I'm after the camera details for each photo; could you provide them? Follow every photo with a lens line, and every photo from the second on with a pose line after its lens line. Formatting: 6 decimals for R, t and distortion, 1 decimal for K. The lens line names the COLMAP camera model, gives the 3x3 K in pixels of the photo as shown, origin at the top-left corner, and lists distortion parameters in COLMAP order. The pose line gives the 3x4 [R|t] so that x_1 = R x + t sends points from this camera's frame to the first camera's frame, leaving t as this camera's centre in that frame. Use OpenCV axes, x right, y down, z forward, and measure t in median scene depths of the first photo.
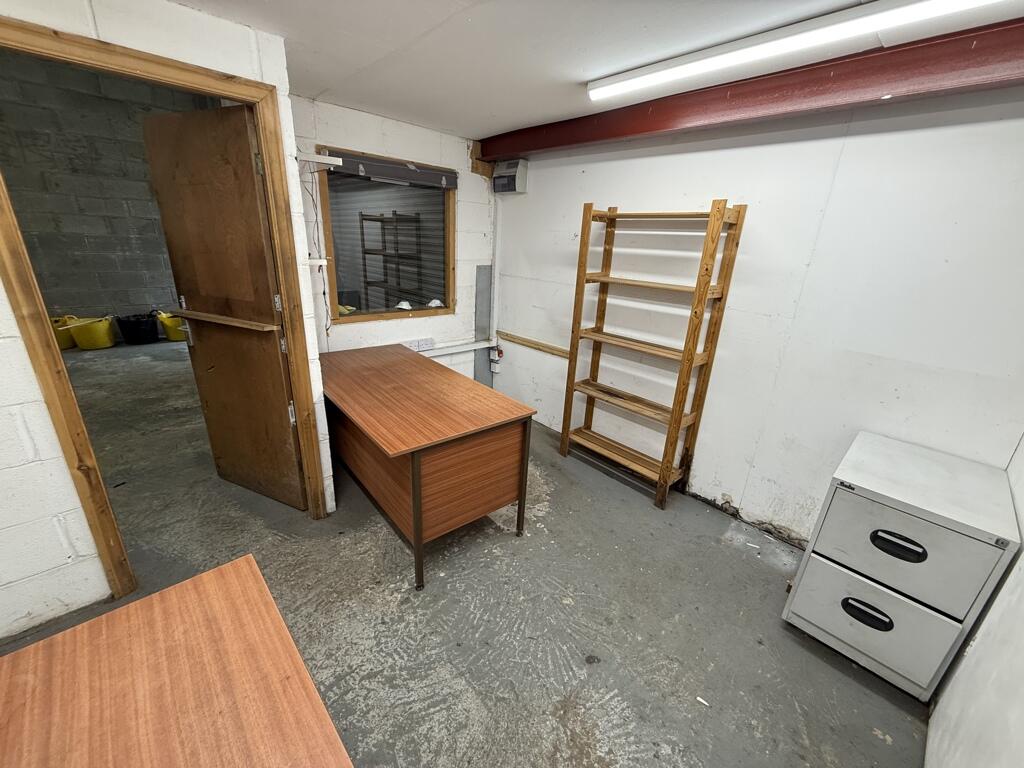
lens RADIAL K [[407.8, 0, 512.0], [0, 407.8, 384.0], [0, 0, 1]] dist [0.000254, 0.000037]
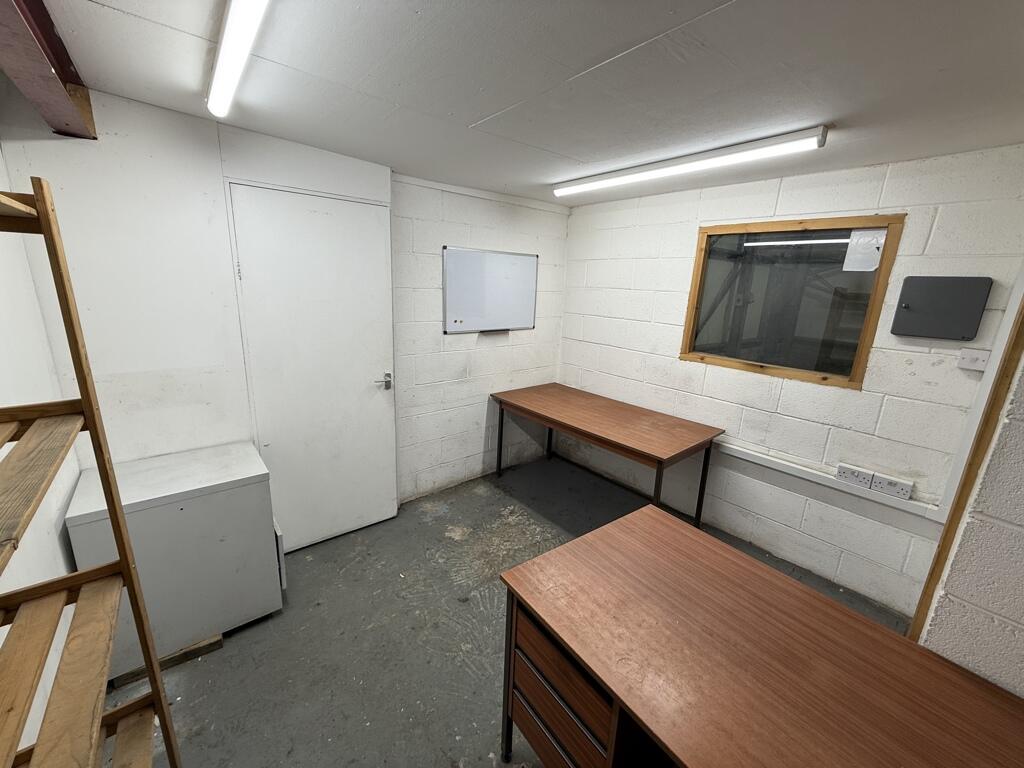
lens RADIAL K [[407.8, 0, 512.0], [0, 407.8, 384.0], [0, 0, 1]] dist [0.000254, 0.000037]
pose [[-0.994912, -0.094080, 0.036042, 0.058016], [-0.058148, 0.828369, 0.557156, -0.655202], [-0.082273, 0.552226, -0.829625, 1.694792]]
